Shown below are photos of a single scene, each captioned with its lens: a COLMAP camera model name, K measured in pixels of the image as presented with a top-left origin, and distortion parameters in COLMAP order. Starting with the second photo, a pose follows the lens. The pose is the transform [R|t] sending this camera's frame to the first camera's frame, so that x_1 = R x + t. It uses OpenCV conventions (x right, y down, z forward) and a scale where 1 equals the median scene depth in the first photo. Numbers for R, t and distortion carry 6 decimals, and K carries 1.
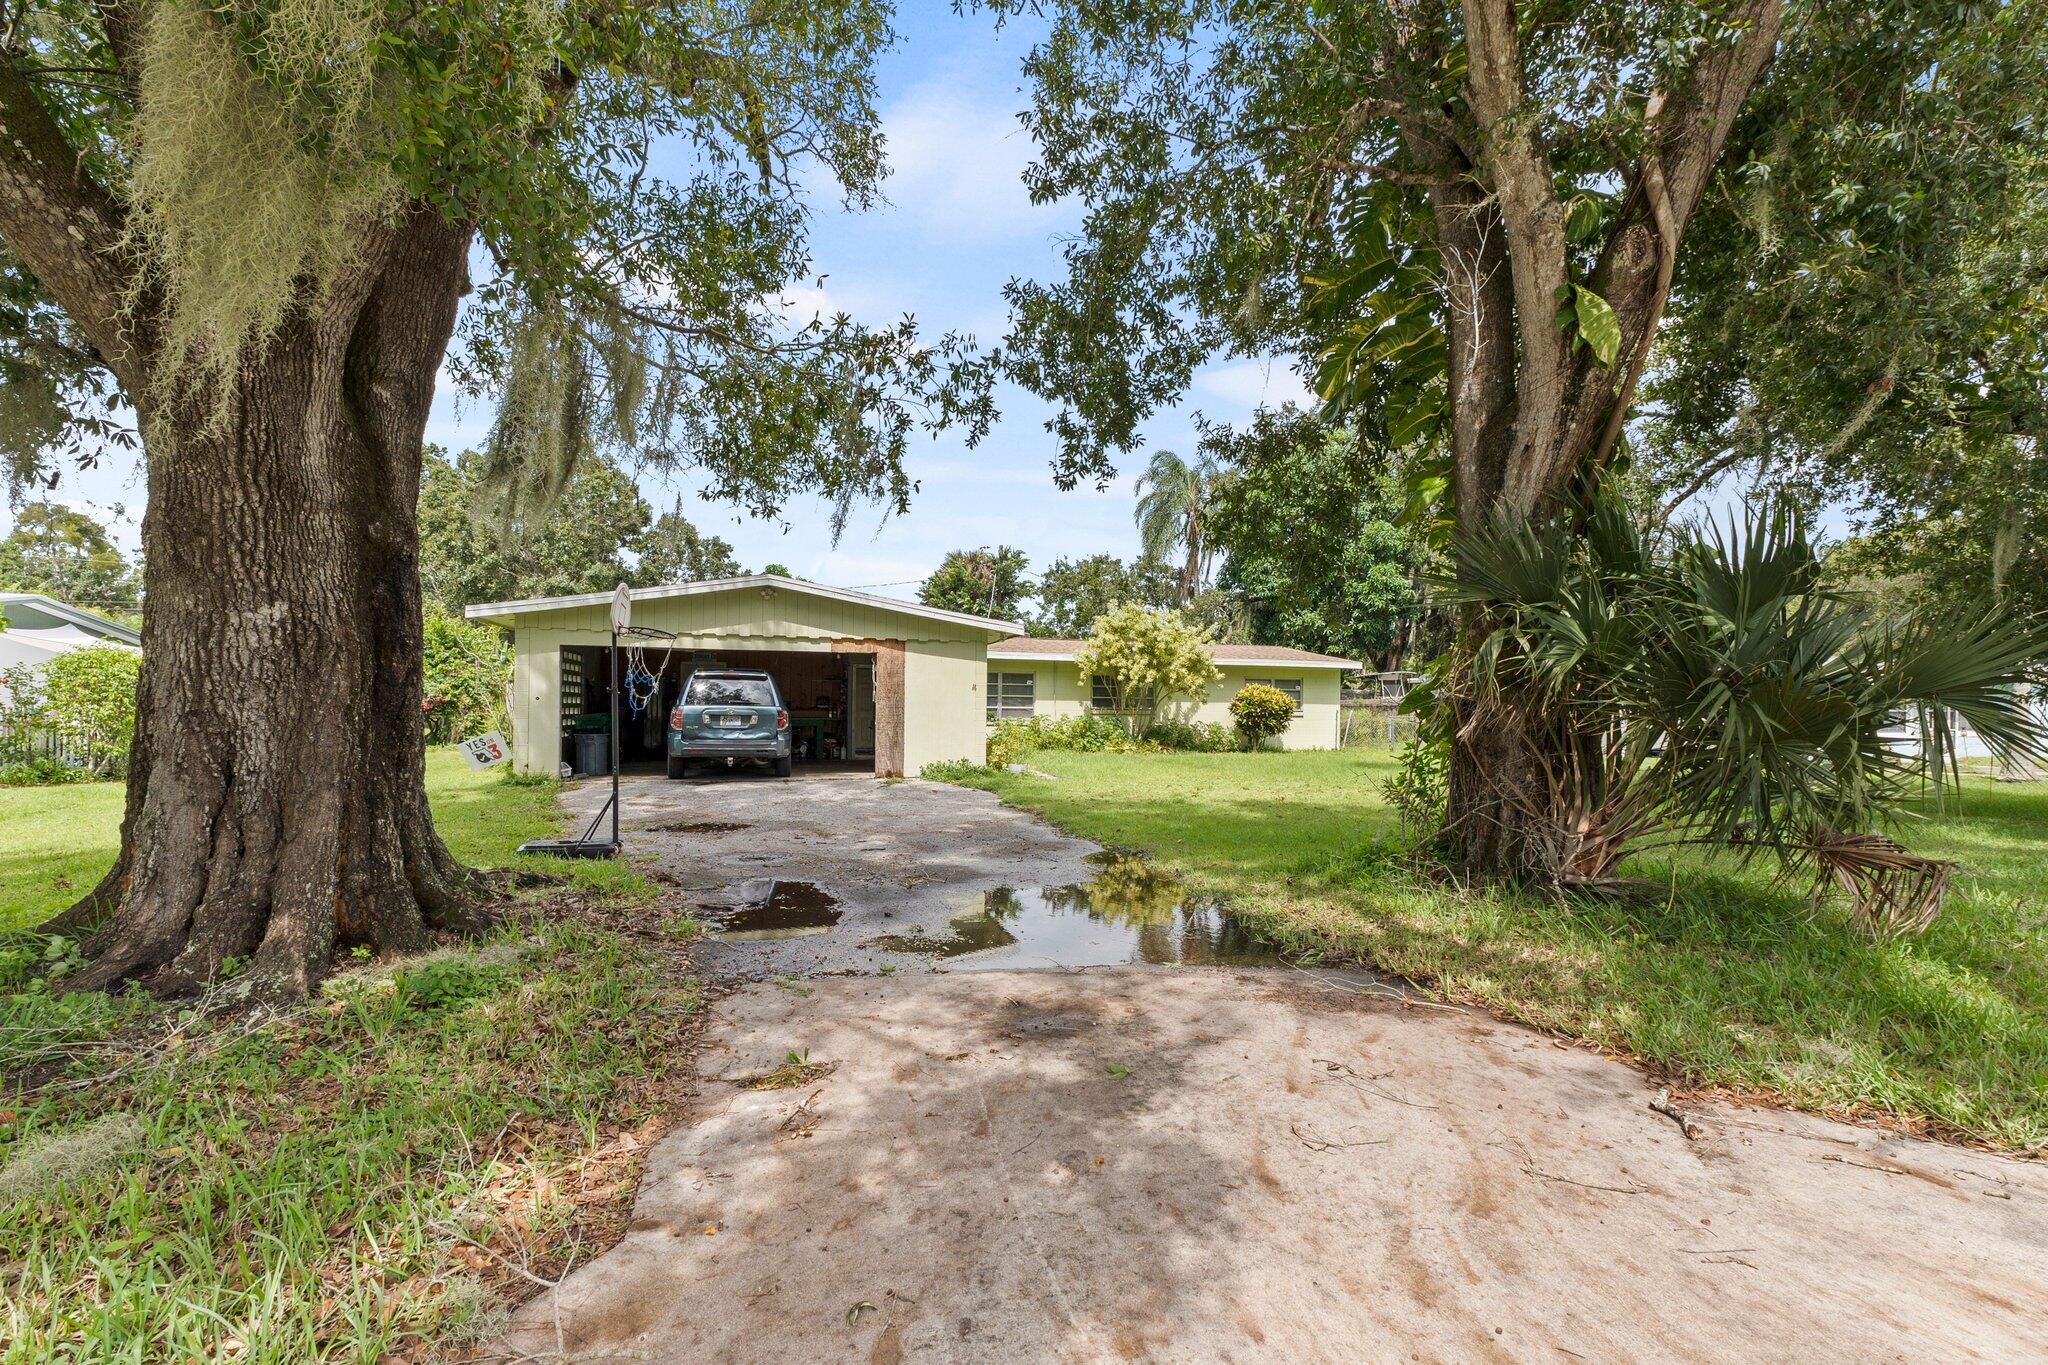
lens RADIAL K [[871.3, 0, 1033.5], [0, 871.3, 694.7], [0, 0, 1]] dist [0.002979, 0.001566]
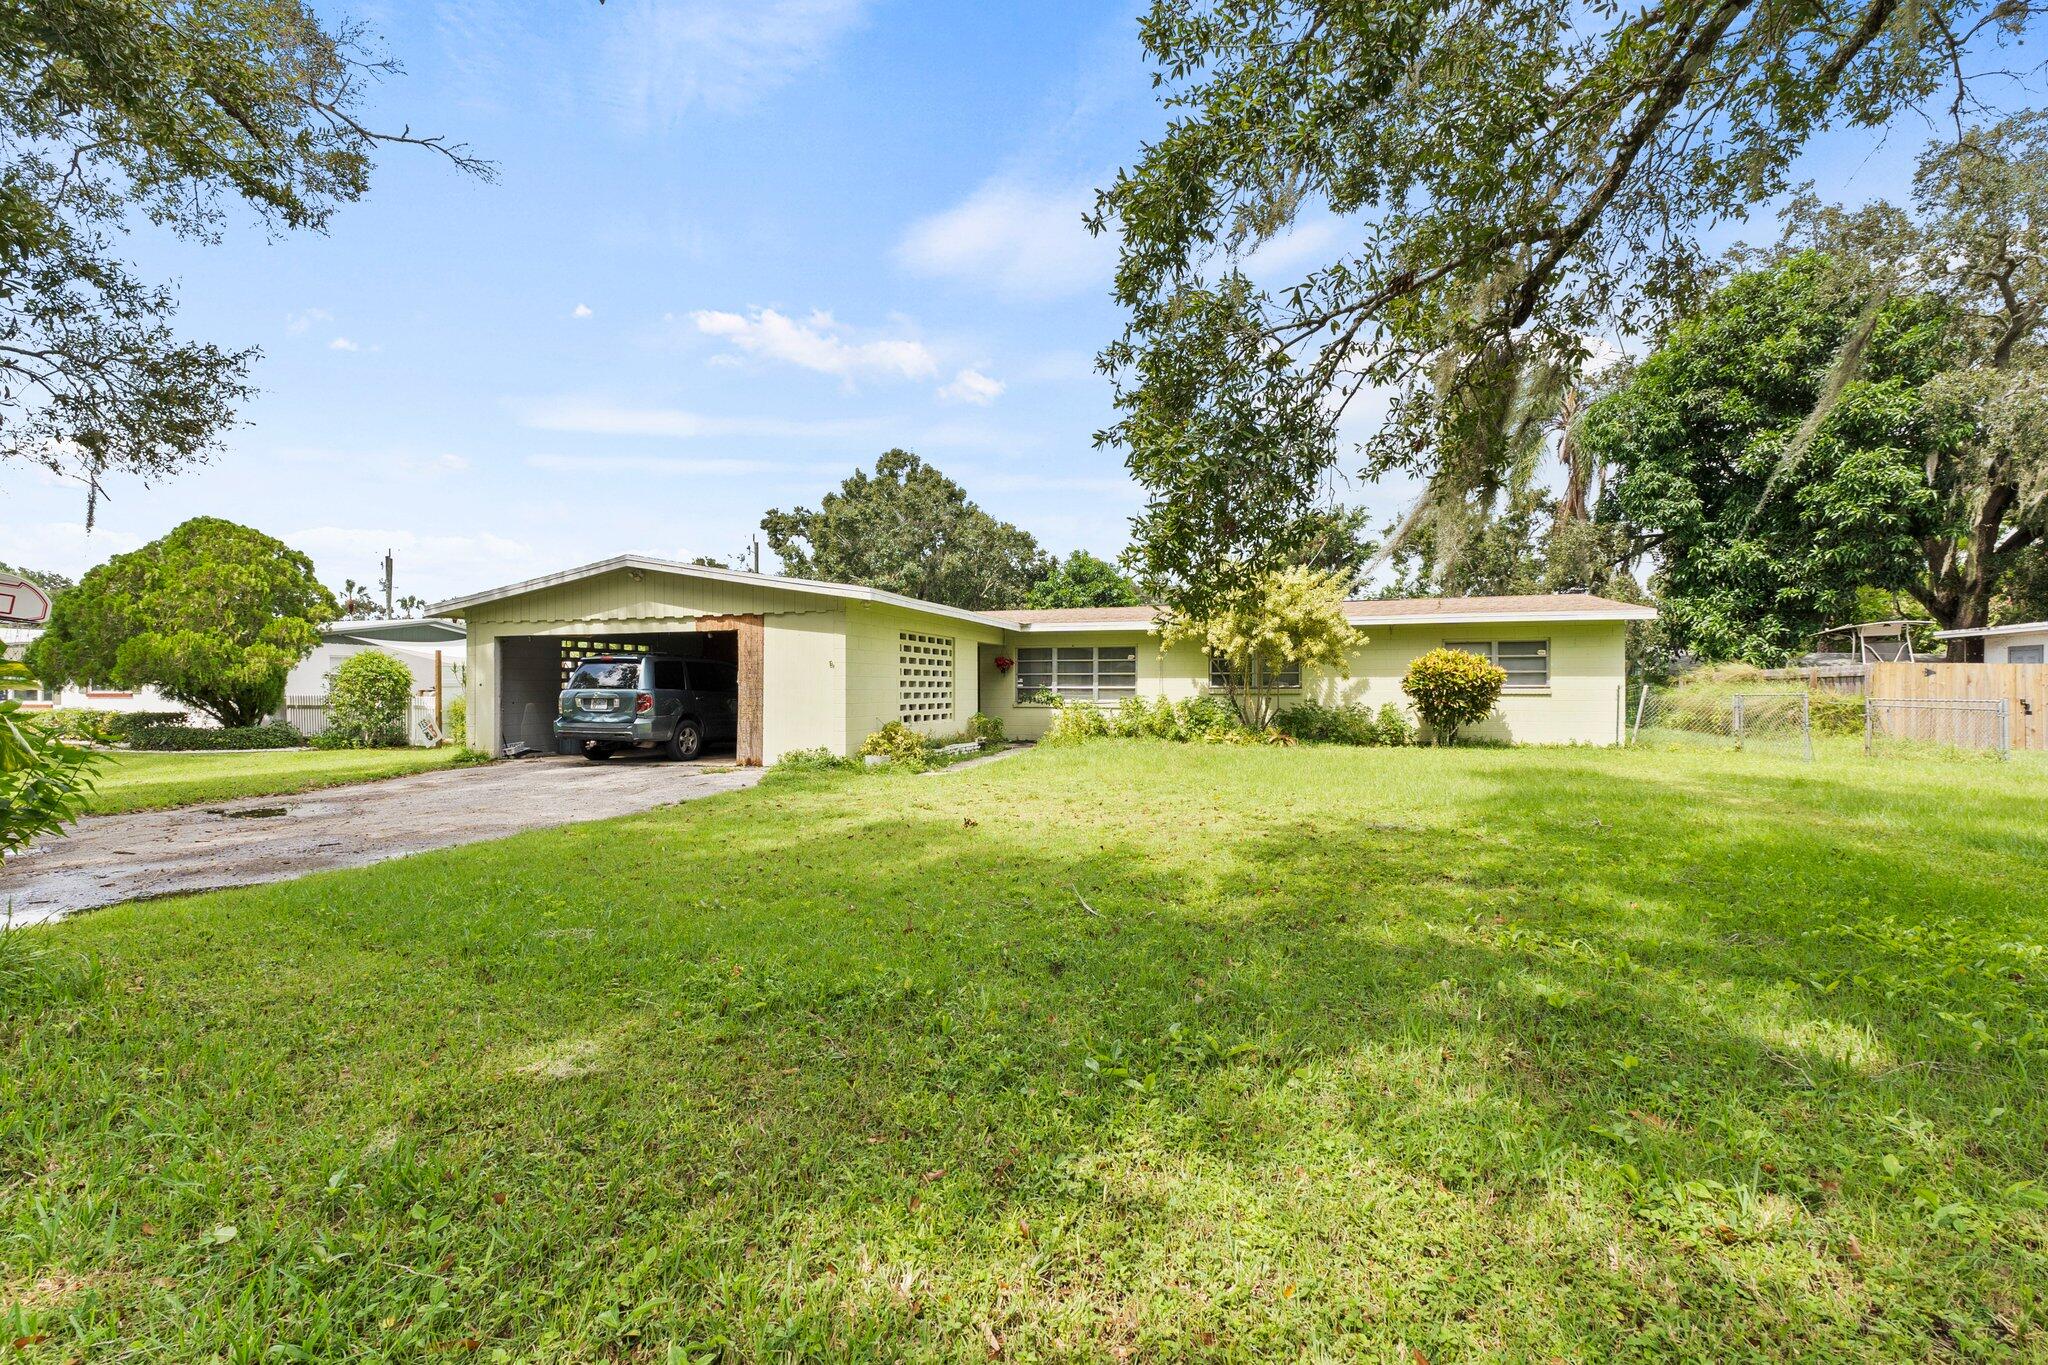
lens RADIAL K [[871.3, 0, 1037.4], [0, 871.3, 669.2], [0, 0, 1]] dist [0.002979, 0.001566]
pose [[0.847807, -0.024486, -0.529739, 0.365668], [0.018928, 0.999694, -0.015915, 0.009082], [0.529967, 0.003466, 0.848011, 0.244522]]
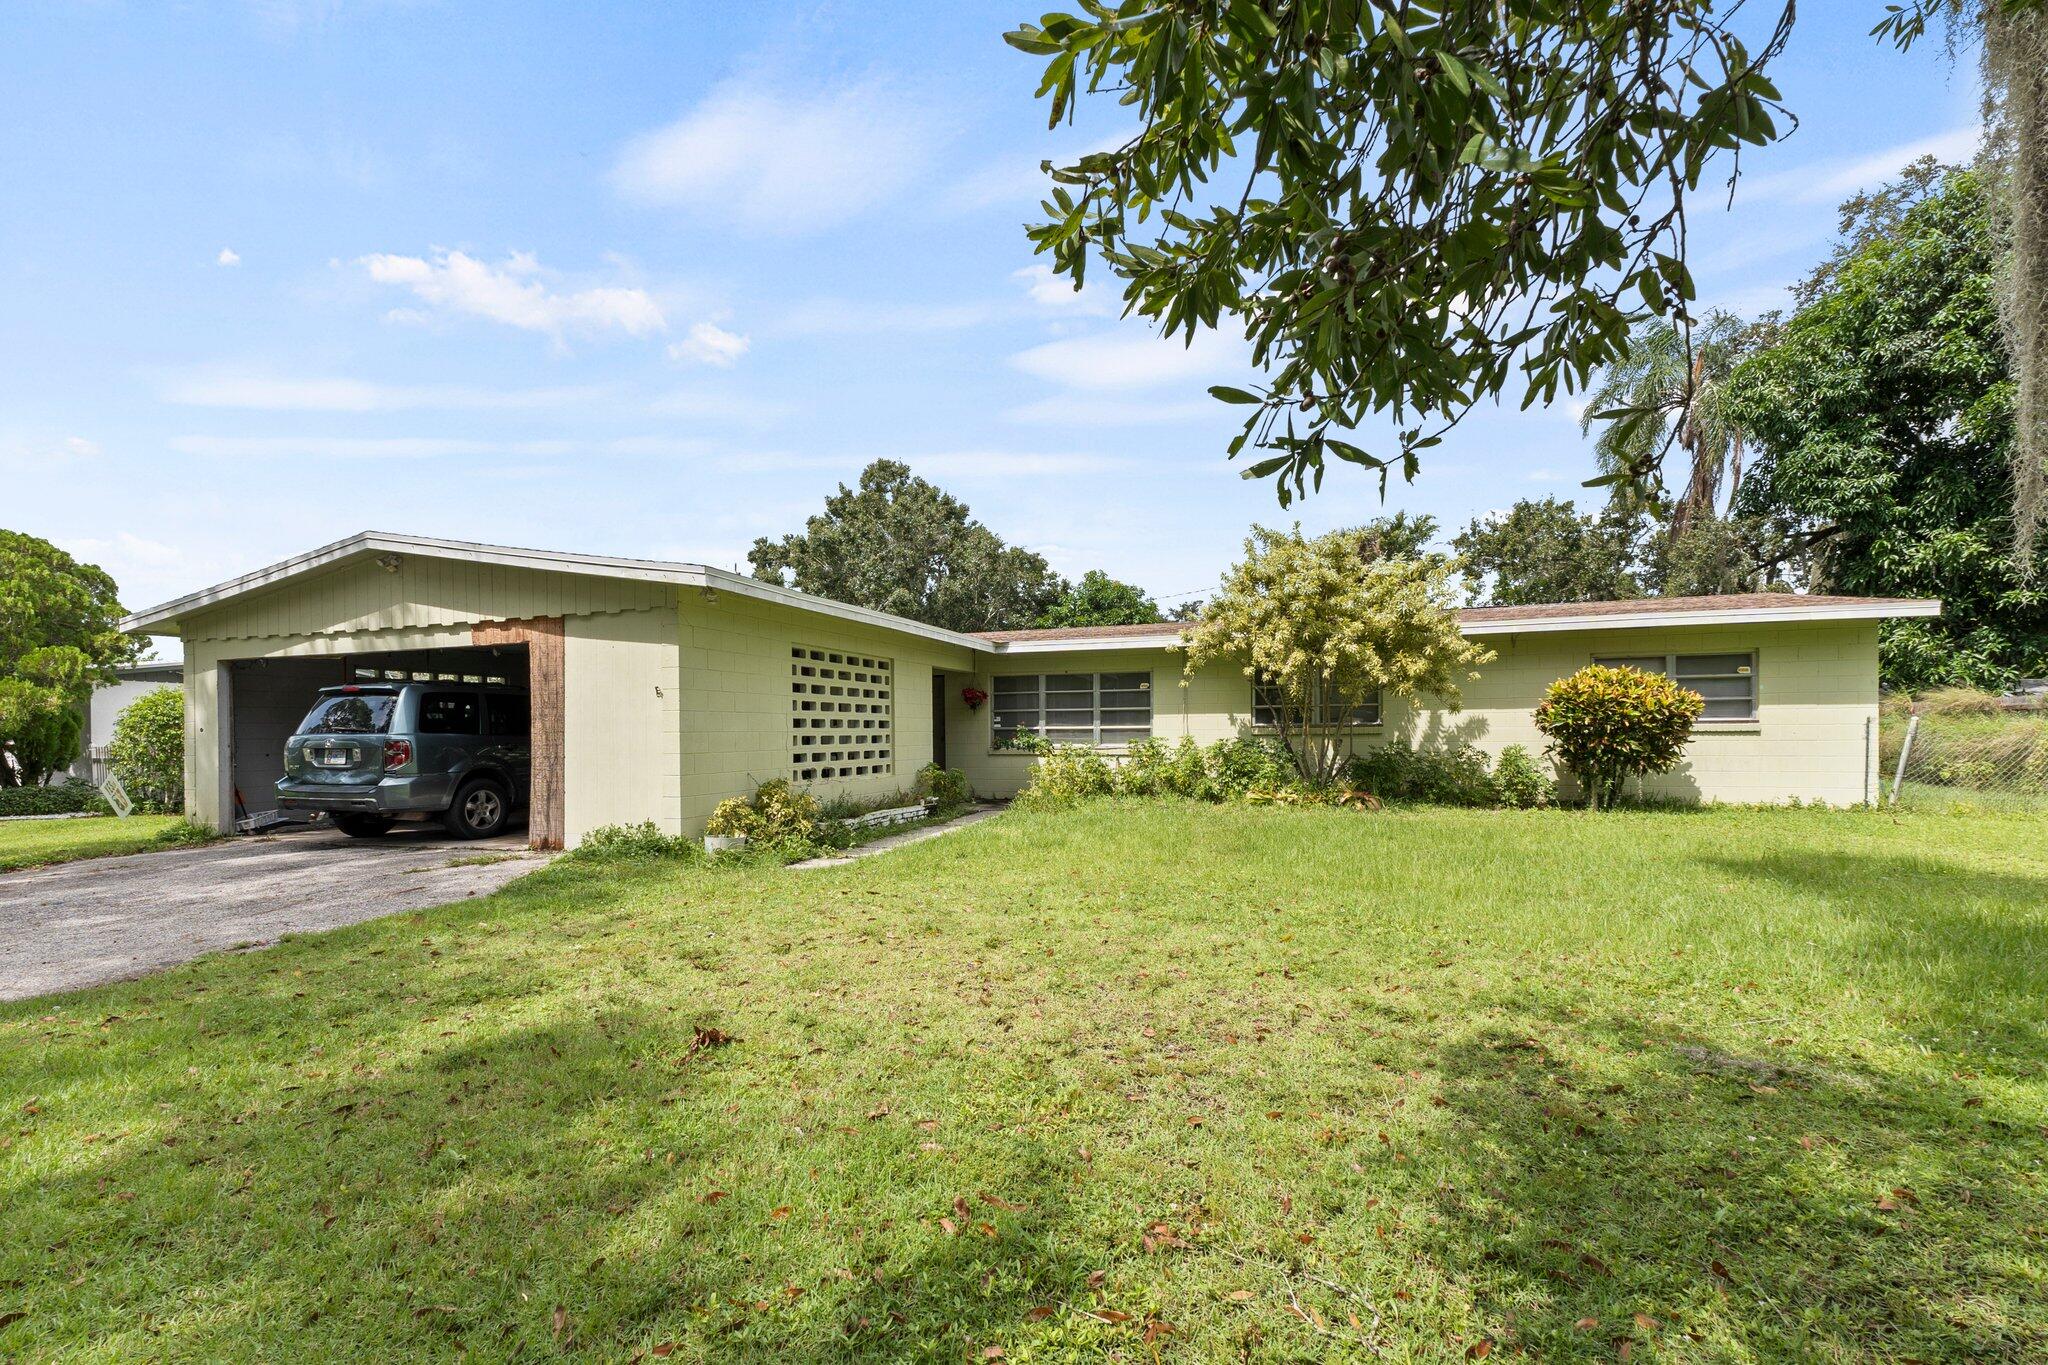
lens RADIAL K [[871.3, 0, 1023.2], [0, 871.3, 725.4], [0, 0, 1]] dist [0.002979, 0.001566]
pose [[0.819767, -0.024255, -0.572183, 0.281838], [0.027501, 0.999617, -0.002974, 0.013176], [0.572036, -0.013298, 0.820121, 0.443823]]
